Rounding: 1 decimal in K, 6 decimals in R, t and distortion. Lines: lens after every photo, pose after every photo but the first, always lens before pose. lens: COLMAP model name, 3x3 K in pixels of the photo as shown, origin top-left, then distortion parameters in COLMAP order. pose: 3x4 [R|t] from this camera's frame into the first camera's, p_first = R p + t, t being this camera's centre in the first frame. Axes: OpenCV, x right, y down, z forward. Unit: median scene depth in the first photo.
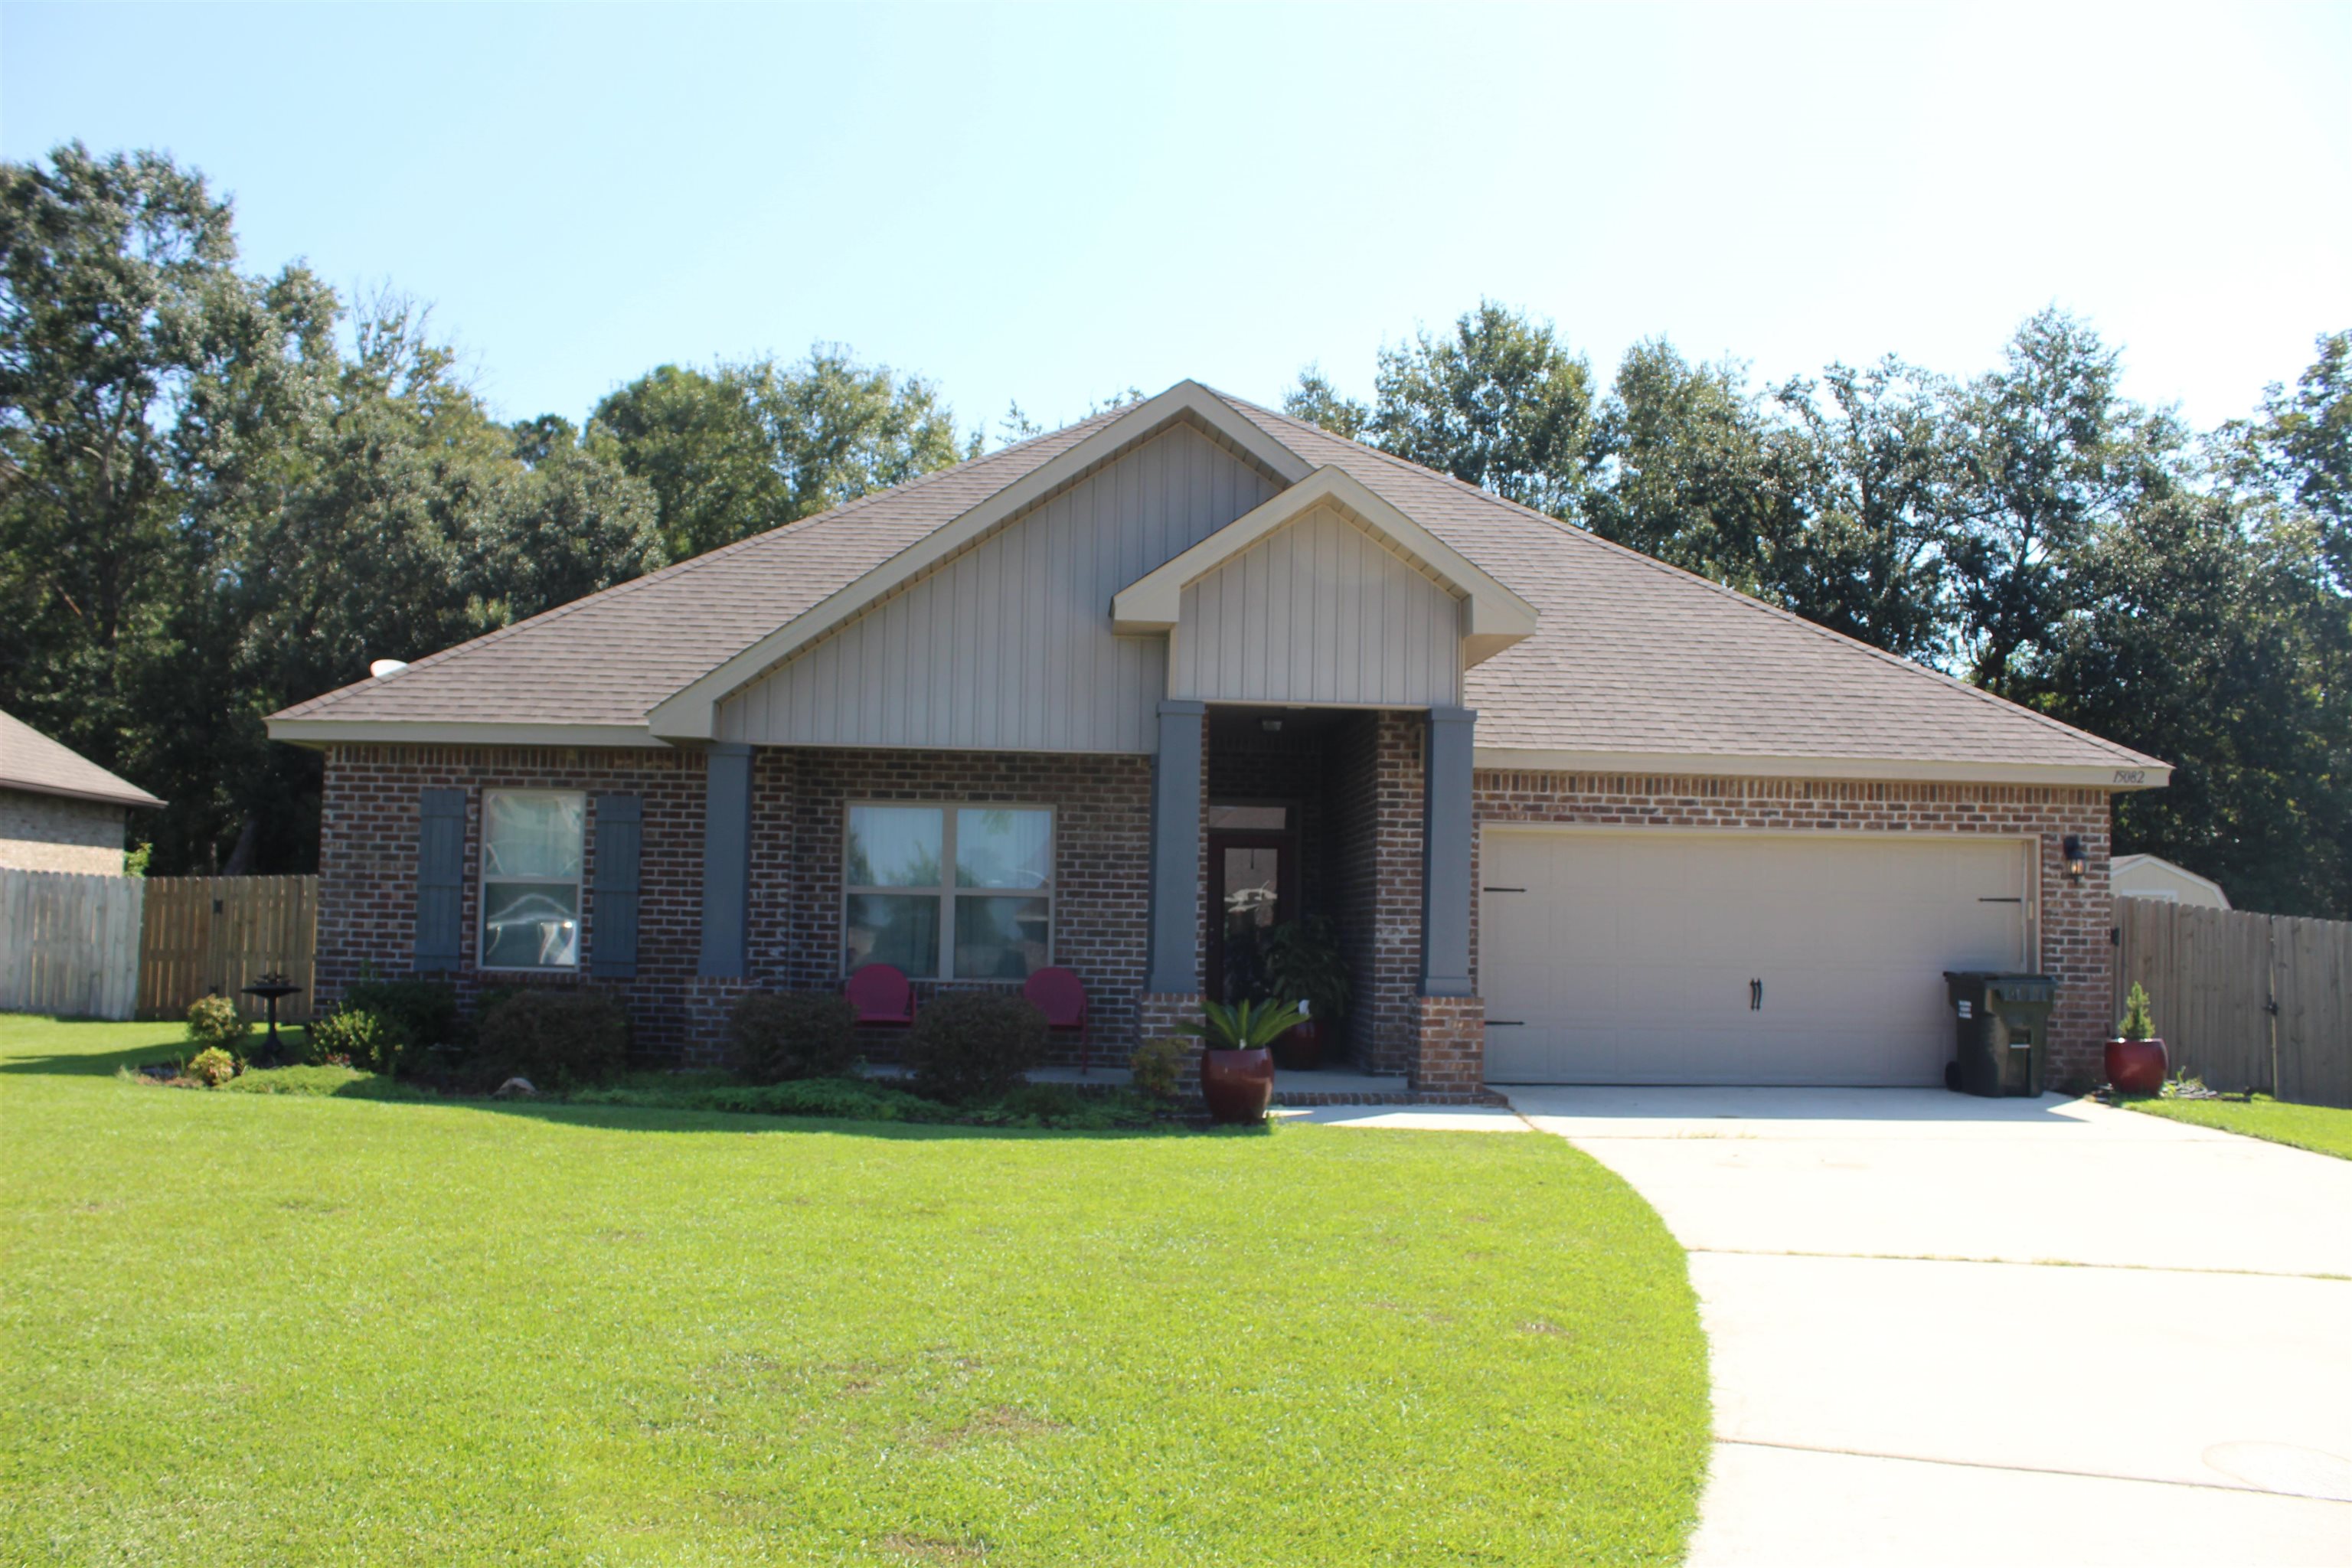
lens RADIAL K [[1916.9, 0, 1152.4], [0, 1916.9, 827.4], [0, 0, 1]] dist [-0.122457, 0.047881]
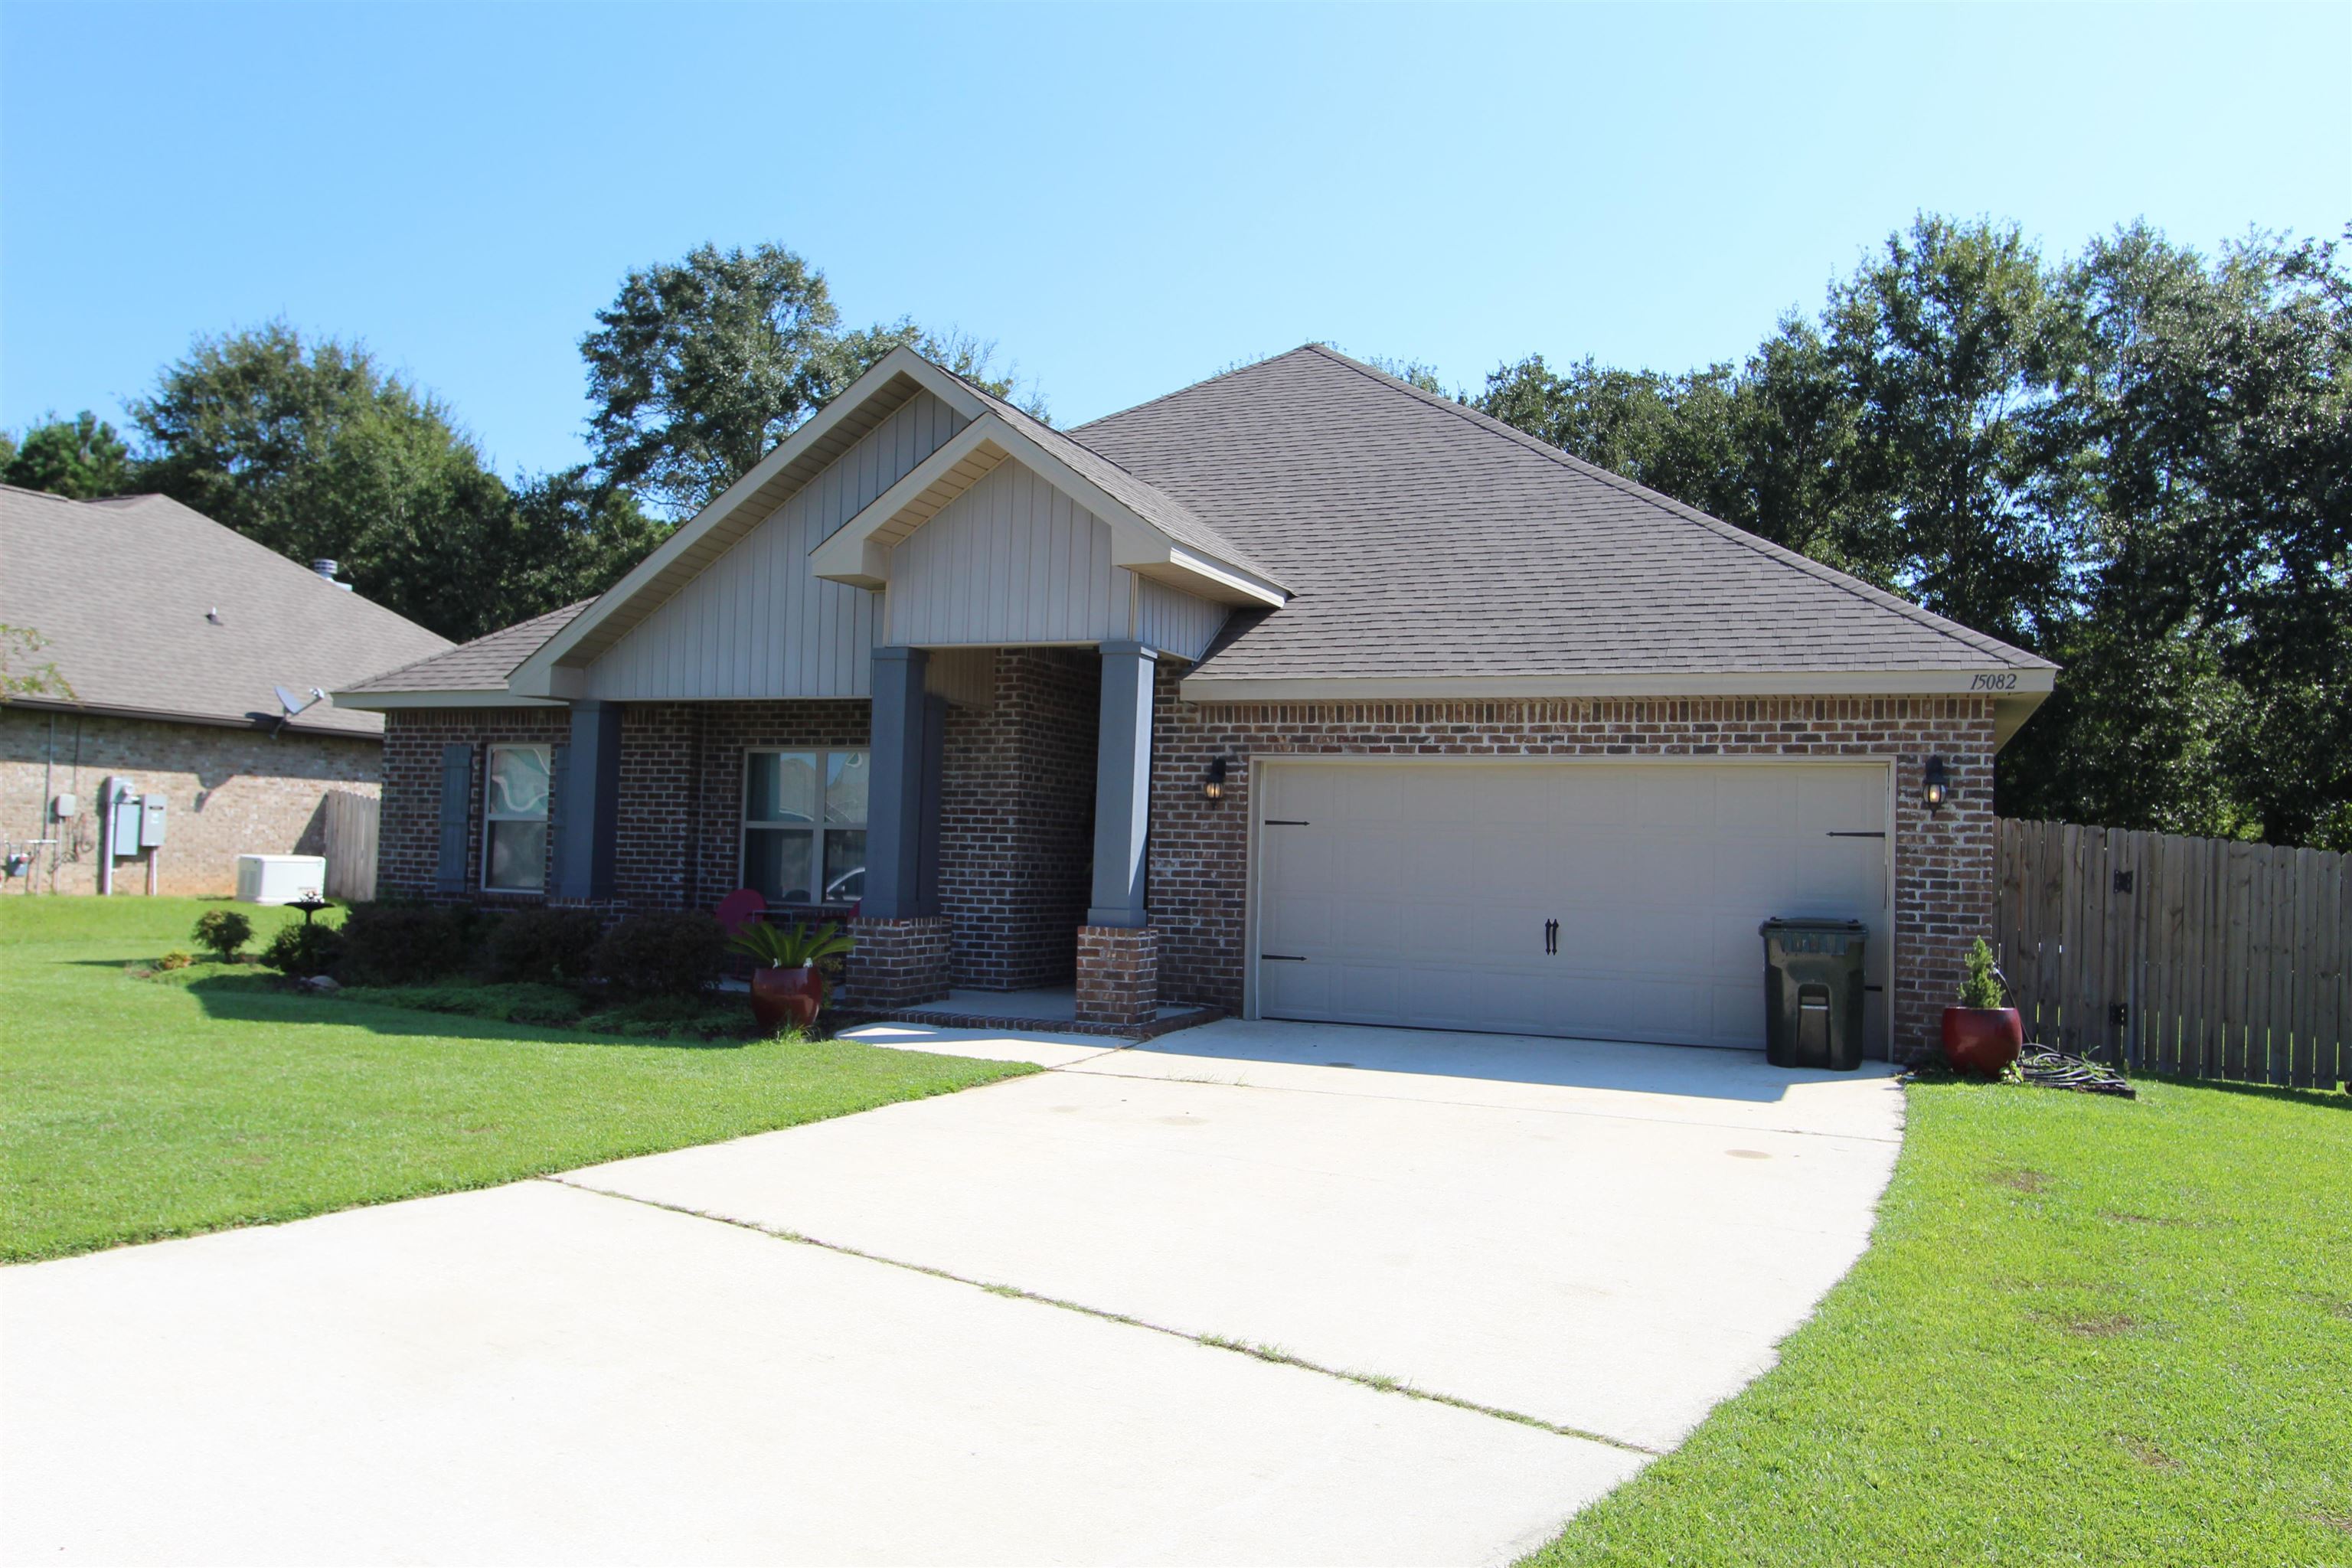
lens RADIAL K [[1693.4, 0, 1180.1], [0, 1693.4, 779.9], [0, 0, 1]] dist [0.006981, 0.000753]
pose [[0.908641, -0.014271, -0.417335, 0.516242], [0.013586, 0.999897, -0.004612, 0.014190], [0.417358, -0.001479, 0.908741, 0.184755]]
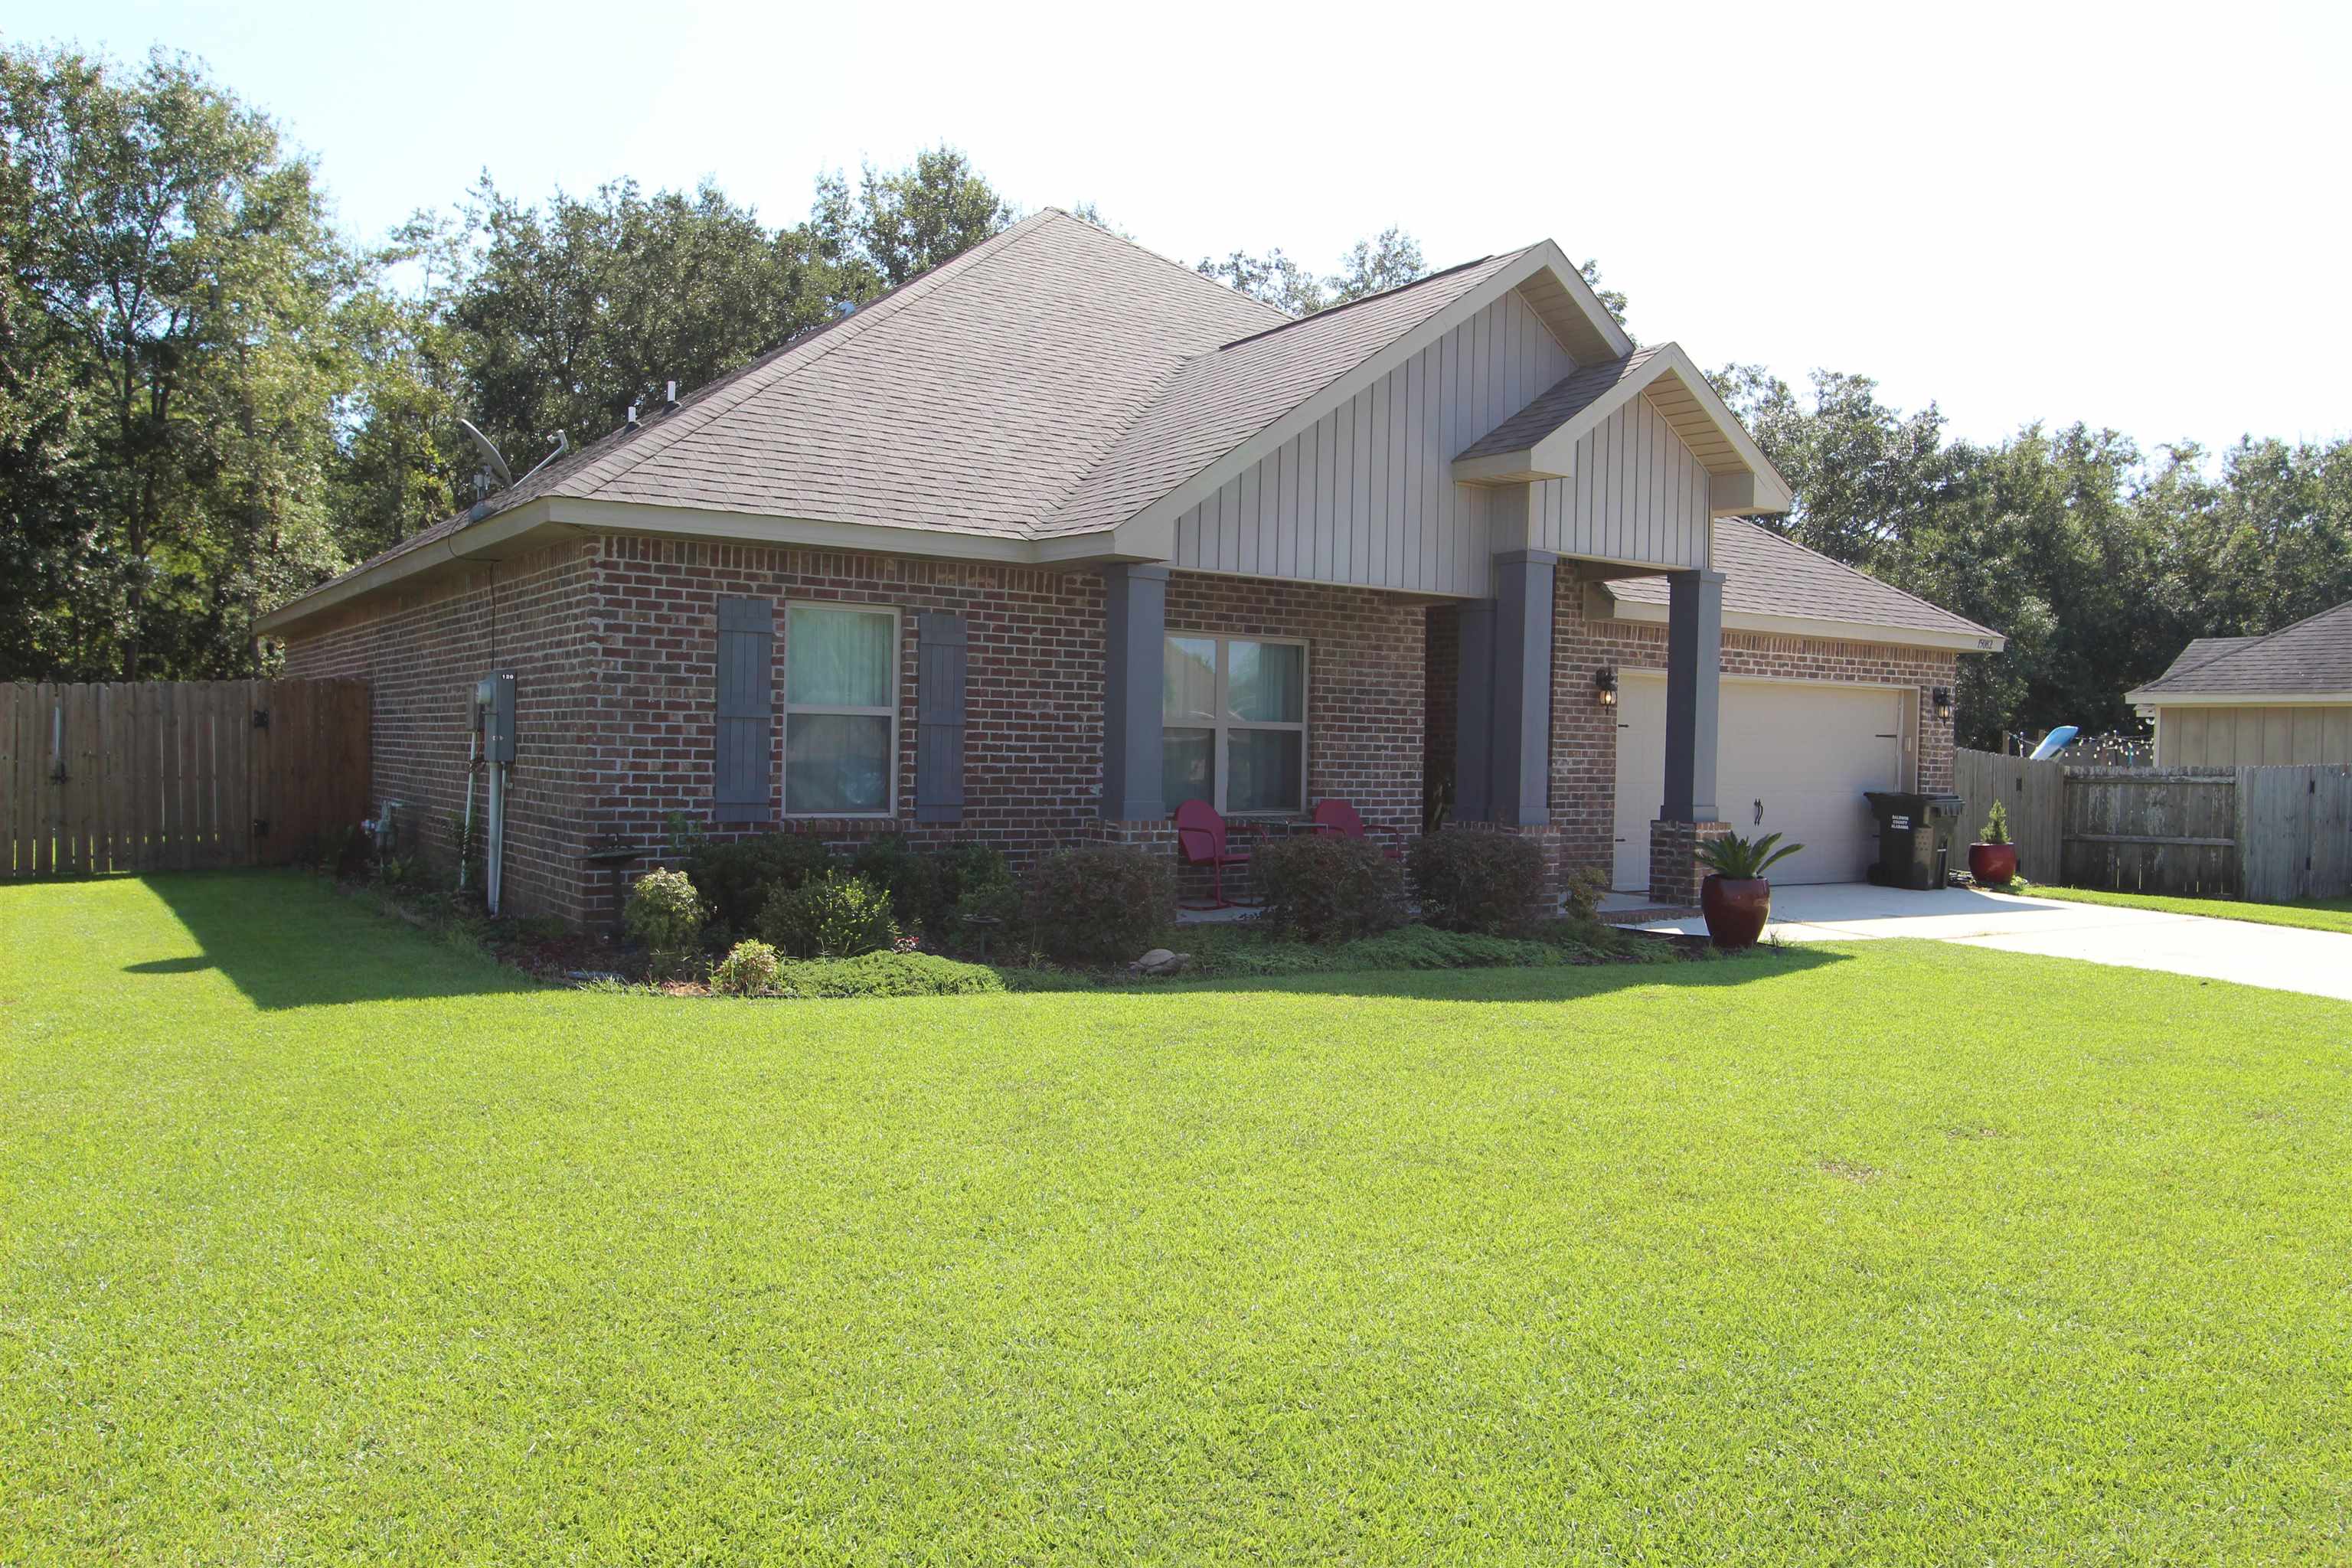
lens RADIAL K [[1693.4, 0, 1185.5], [0, 1693.4, 775.8], [0, 0, 1]] dist [0.006981, 0.000753]
pose [[0.851049, -0.010994, 0.524972, -0.594974], [-0.032229, 0.996802, 0.073122, -0.003474], [-0.524097, -0.079149, 0.847973, 0.272952]]
